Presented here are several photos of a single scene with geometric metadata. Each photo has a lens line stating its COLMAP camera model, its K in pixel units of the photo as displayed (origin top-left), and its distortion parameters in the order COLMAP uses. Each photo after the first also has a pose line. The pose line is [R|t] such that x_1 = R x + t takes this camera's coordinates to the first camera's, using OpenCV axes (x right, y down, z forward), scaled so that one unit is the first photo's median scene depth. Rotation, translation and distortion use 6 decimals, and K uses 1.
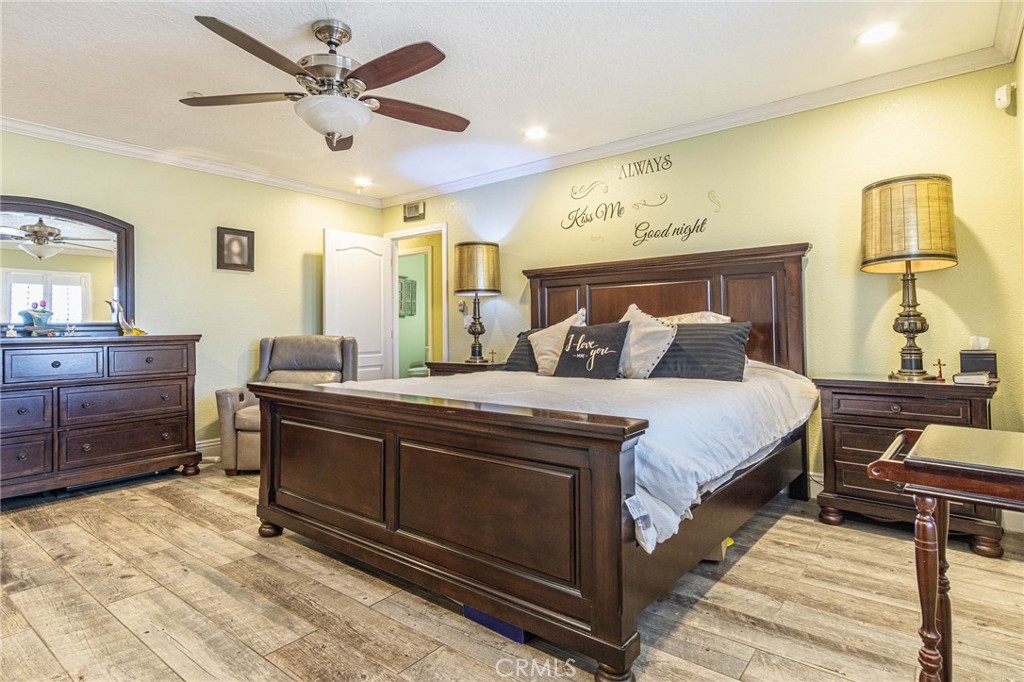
lens RADIAL K [[546.5, 0, 490.8], [0, 546.5, 312.7], [0, 0, 1]] dist [0.022019, 0.000994]
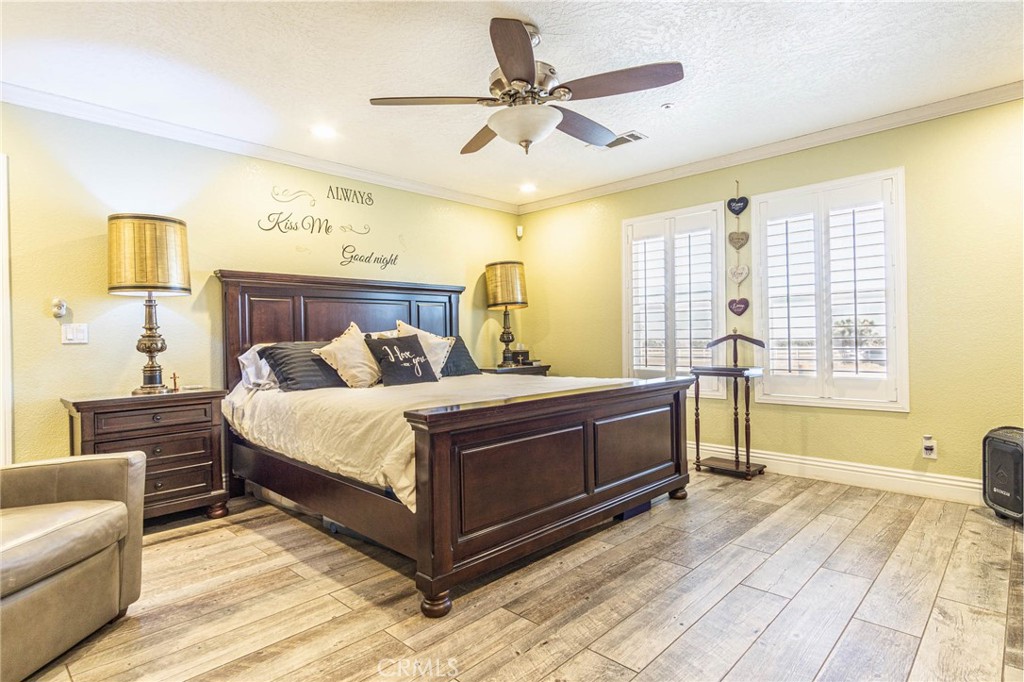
lens RADIAL K [[543.4, 0, 512.0], [0, 543.4, 341.0], [0, 0, 1]] dist [0.003726, 0.002358]
pose [[0.073355, 0.003413, 0.997300, -0.803773], [-0.011746, 0.999928, -0.002558, 0.026551], [-0.997237, -0.011527, 0.073390, 0.605612]]
